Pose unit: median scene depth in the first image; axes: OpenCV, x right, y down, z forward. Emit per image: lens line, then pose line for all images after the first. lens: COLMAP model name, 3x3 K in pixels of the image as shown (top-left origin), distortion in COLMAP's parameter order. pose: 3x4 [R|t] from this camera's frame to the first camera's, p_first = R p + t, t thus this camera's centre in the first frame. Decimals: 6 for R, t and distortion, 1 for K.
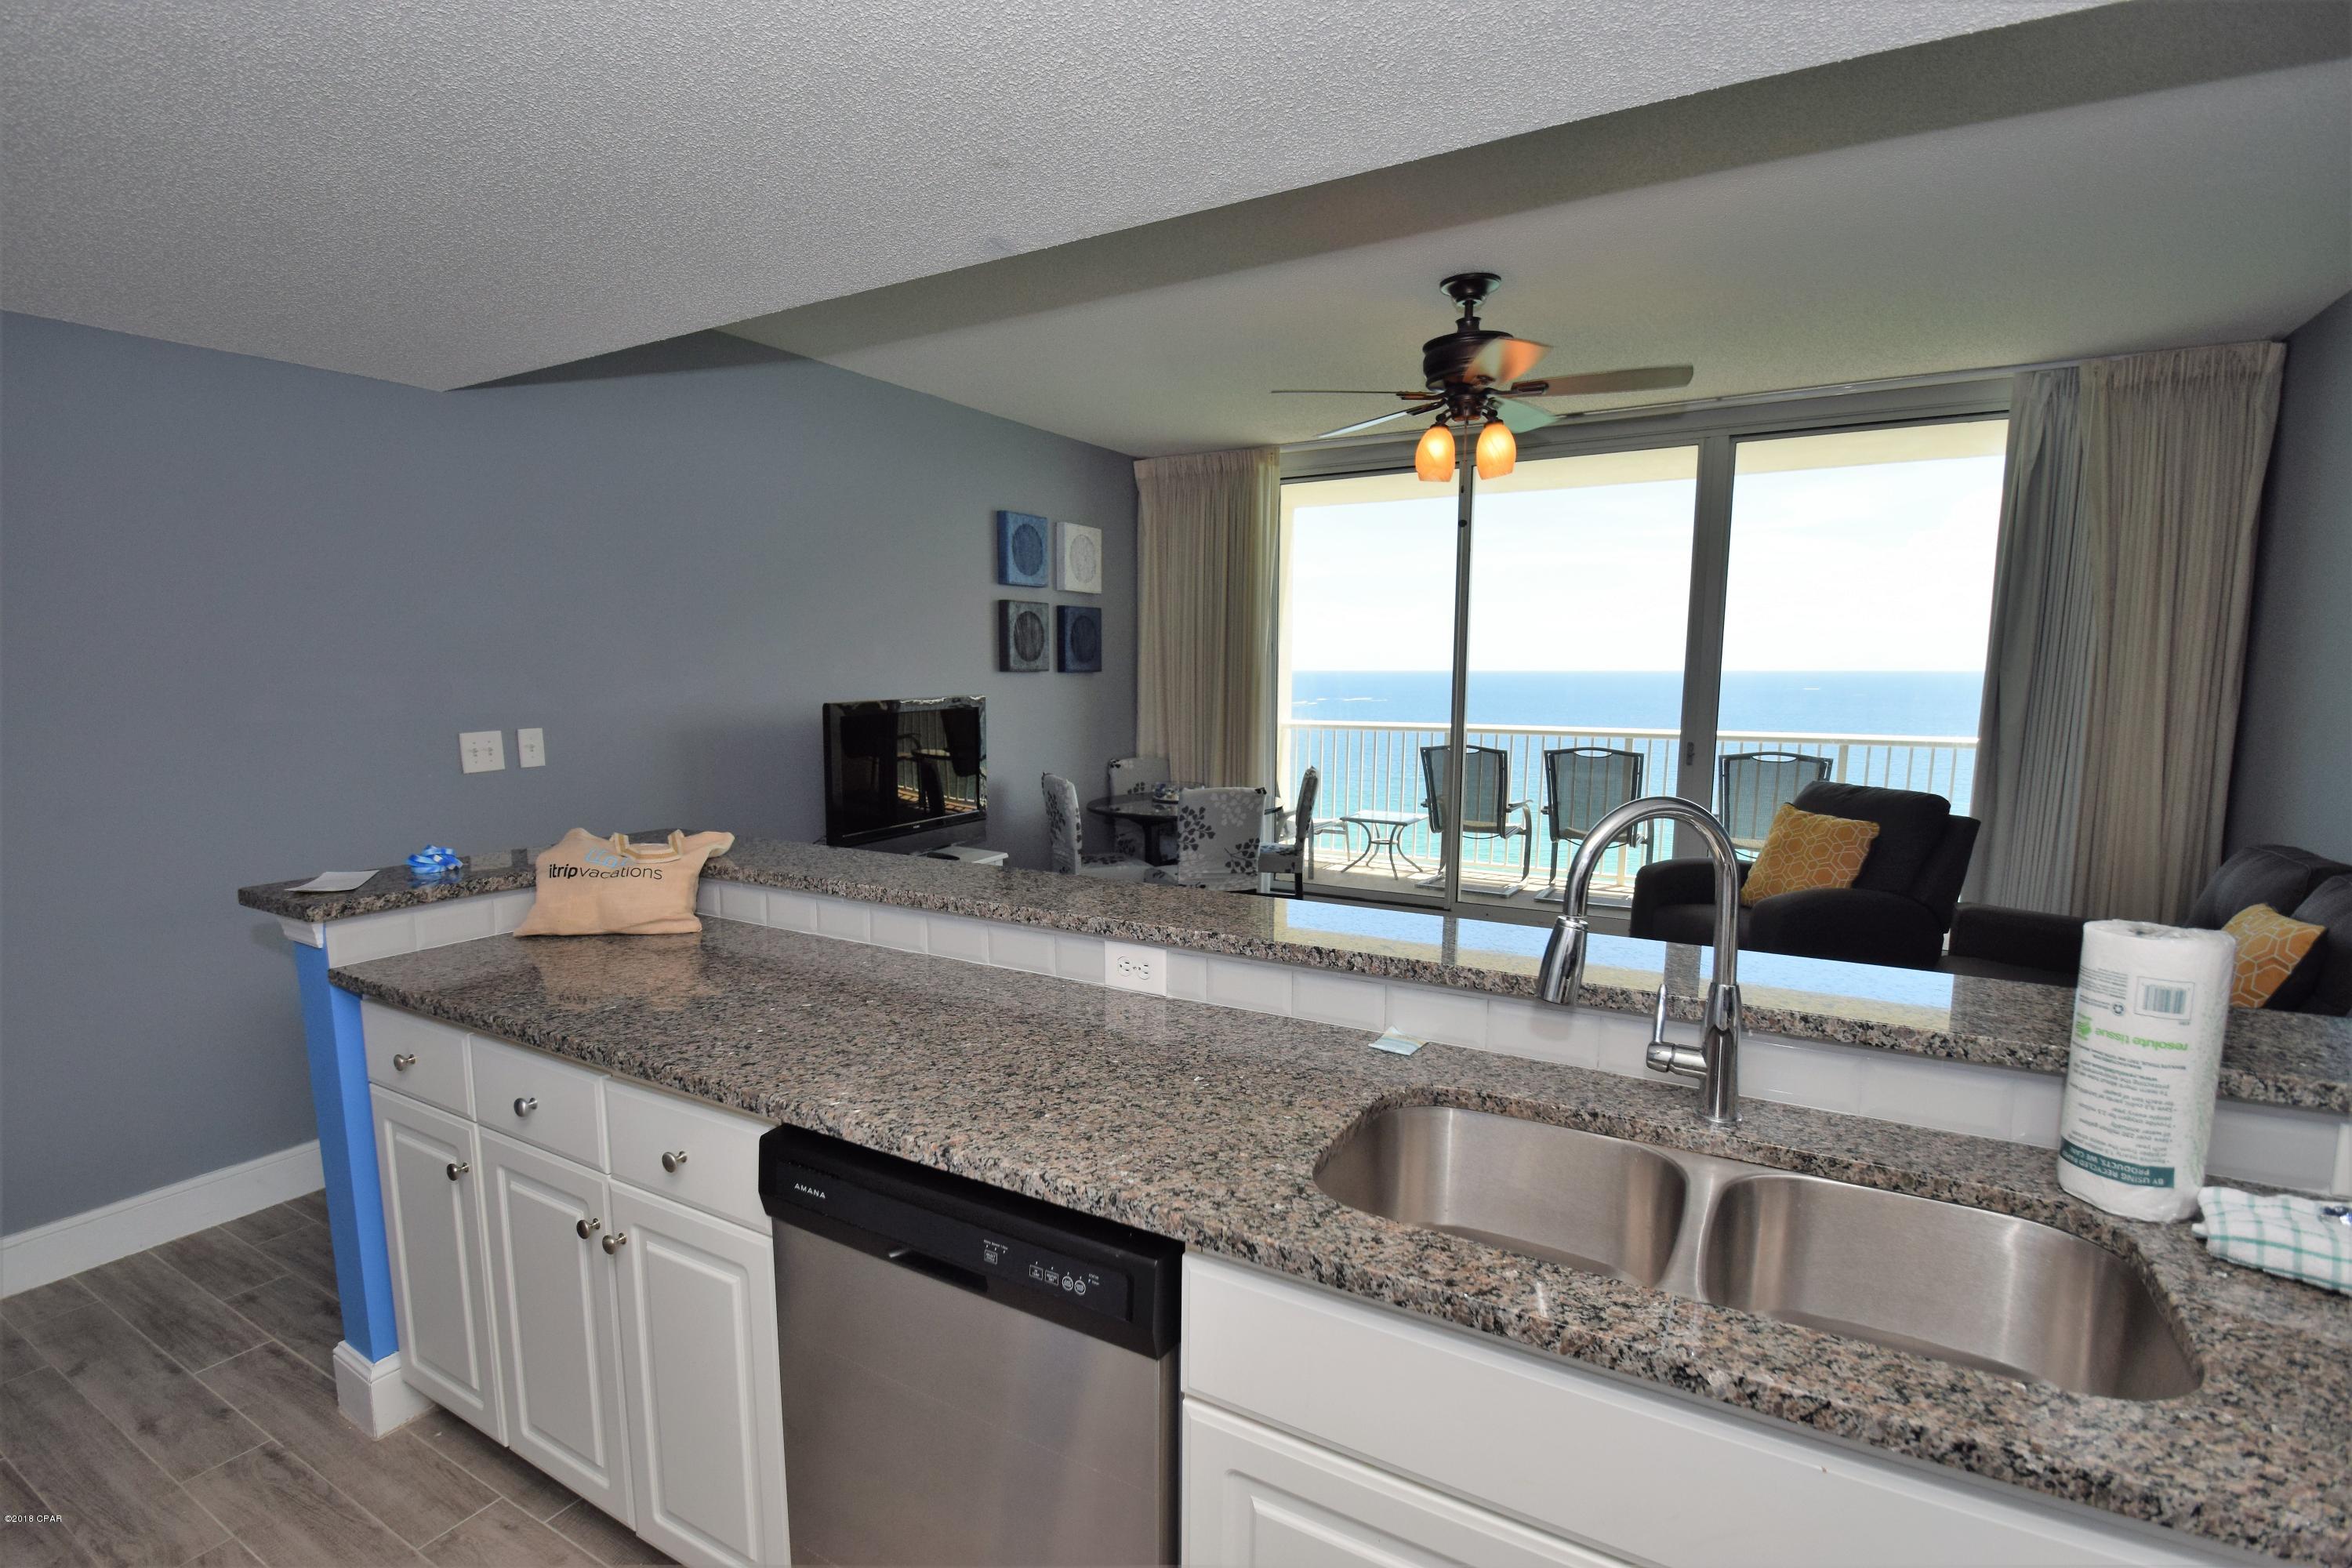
lens RADIAL K [[1094.9, 0, 1176.0], [0, 1094.9, 784.0], [0, 0, 1]] dist [-0.000681, -0.000077]
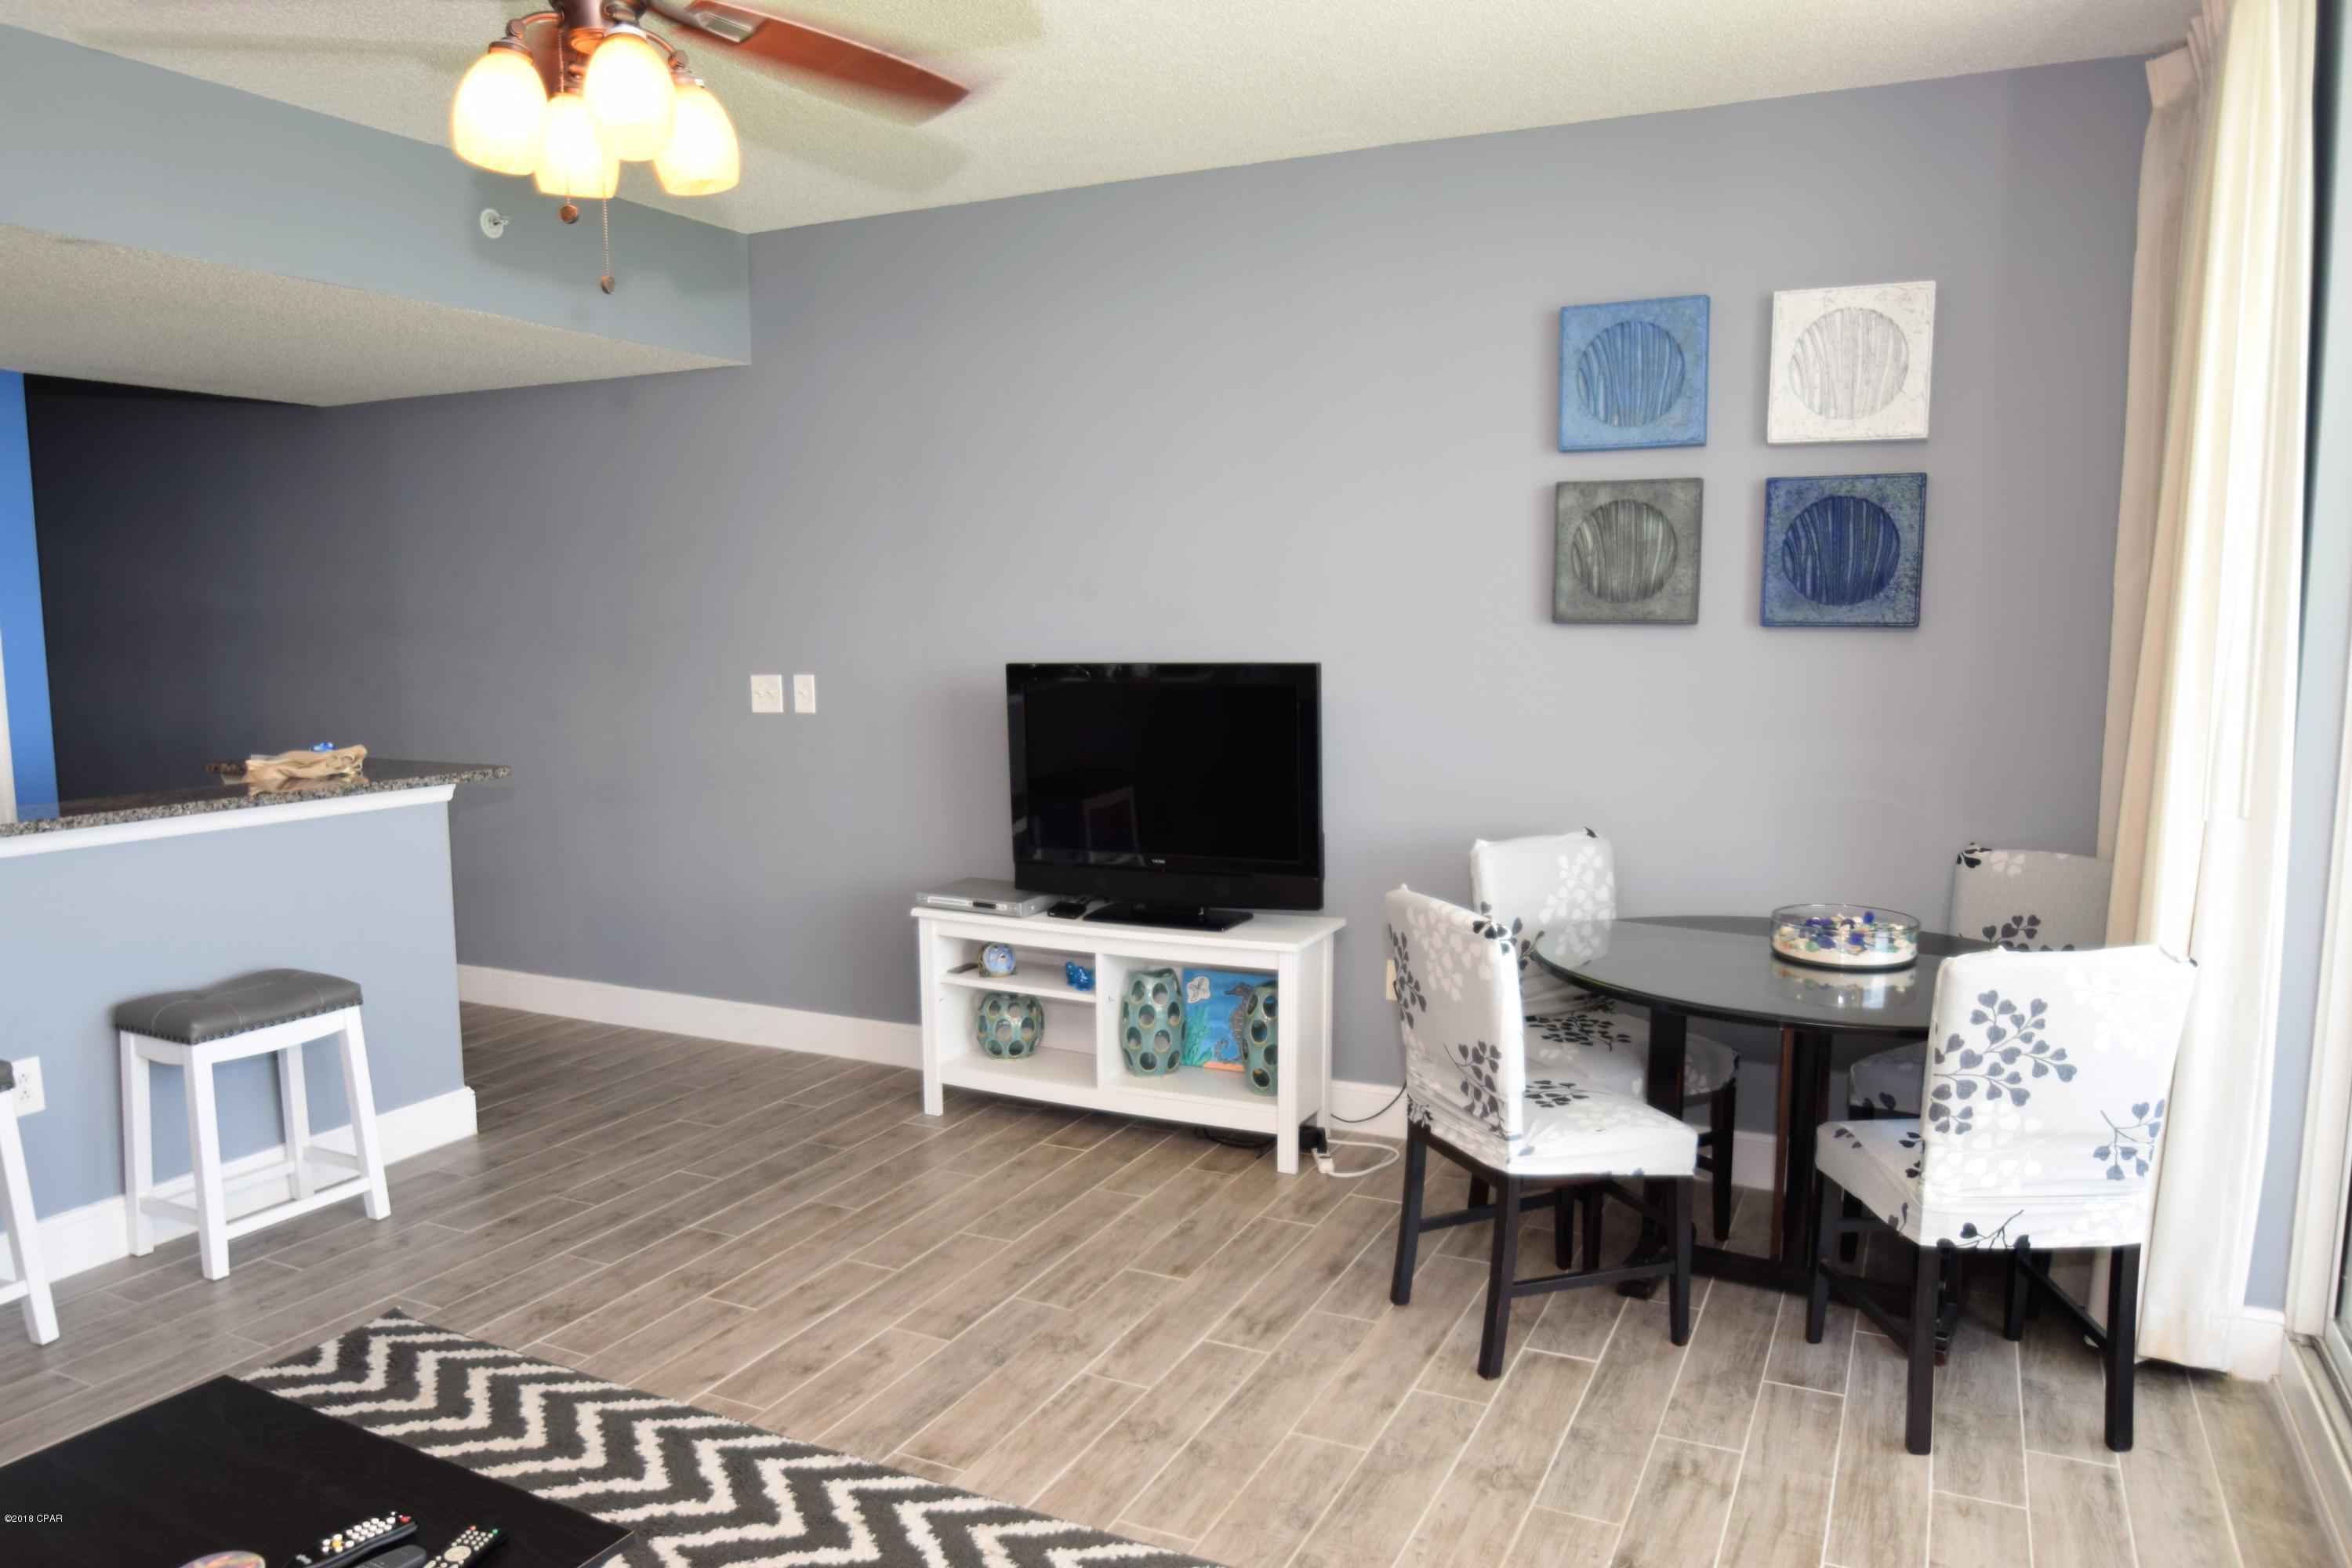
lens RADIAL K [[1637.2, 0, 1173.1], [0, 1637.2, 826.4], [0, 0, 1]] dist [-0.050499, -0.000358]
pose [[0.075655, 0.129838, -0.988645, 0.552016], [-0.104811, 0.987029, 0.121605, -0.076913], [0.991610, 0.094421, 0.088282, 0.709871]]
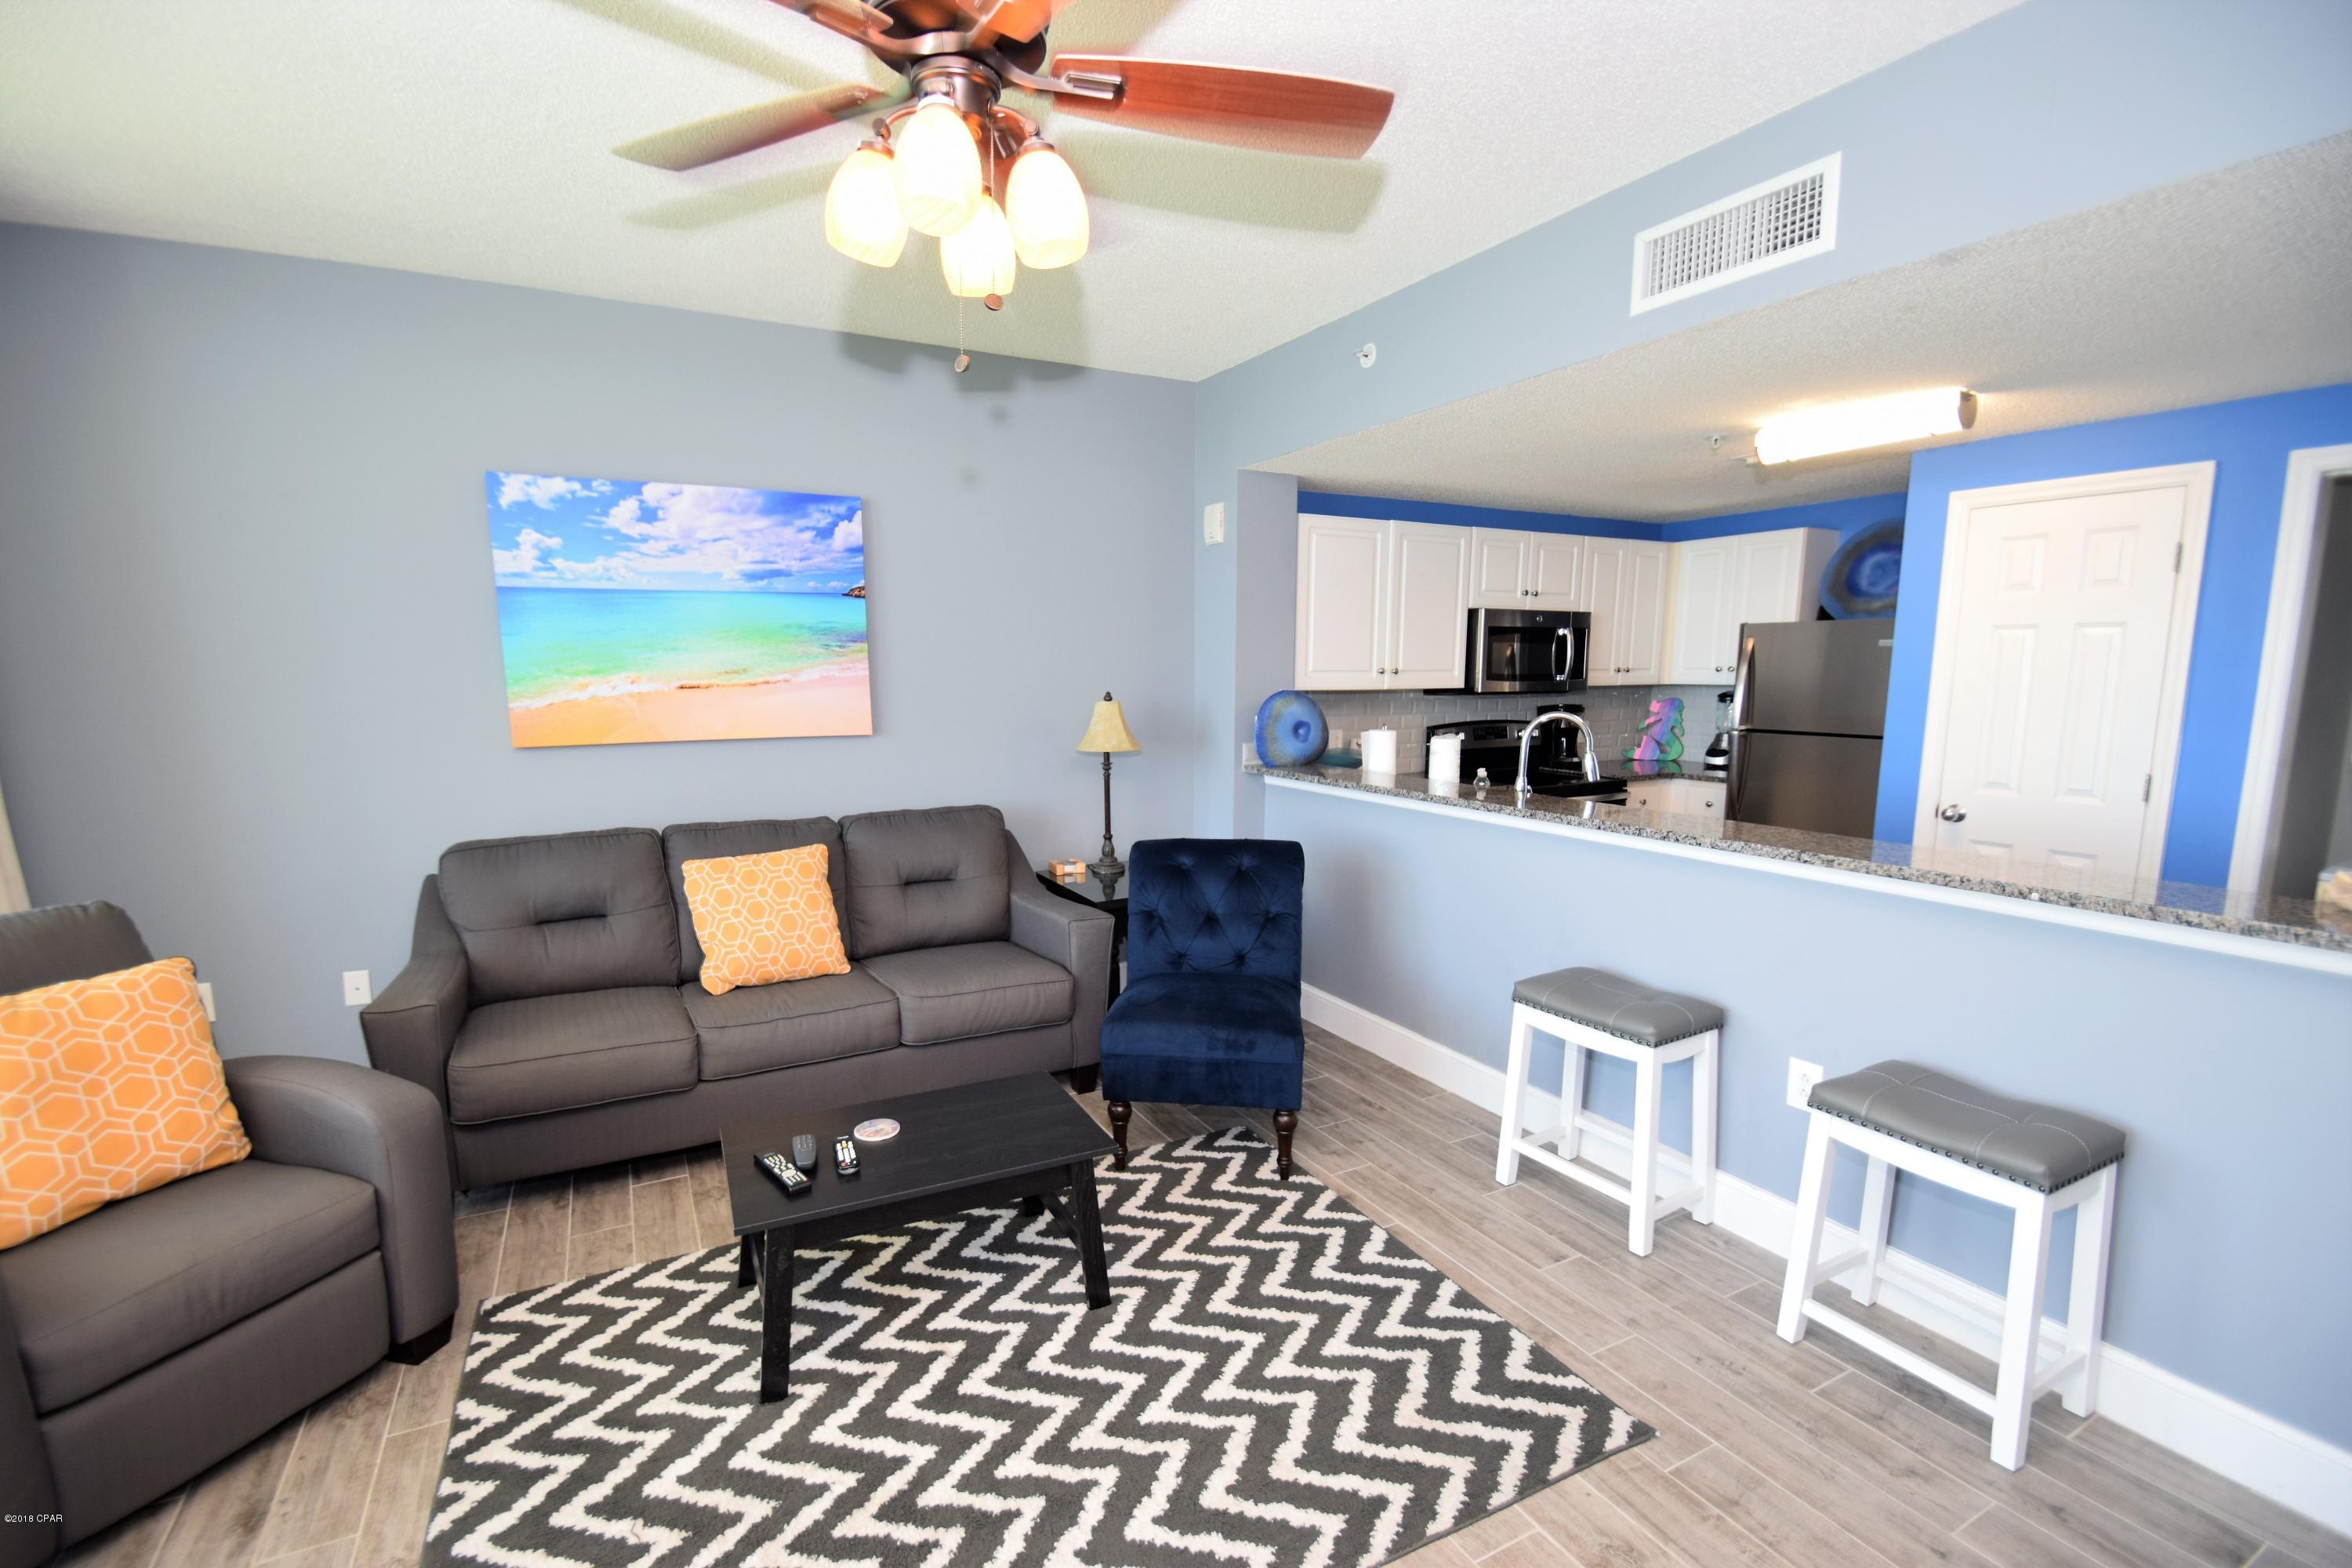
lens RADIAL K [[1059.7, 0, 1128.9], [0, 1059.7, 814.0], [0, 0, 1]] dist [0.024034, -0.012340]
pose [[-0.833118, -0.072837, 0.548278, -0.037601], [0.063840, 0.972002, 0.226133, -0.089721], [-0.549399, 0.223398, -0.805143, 0.824046]]
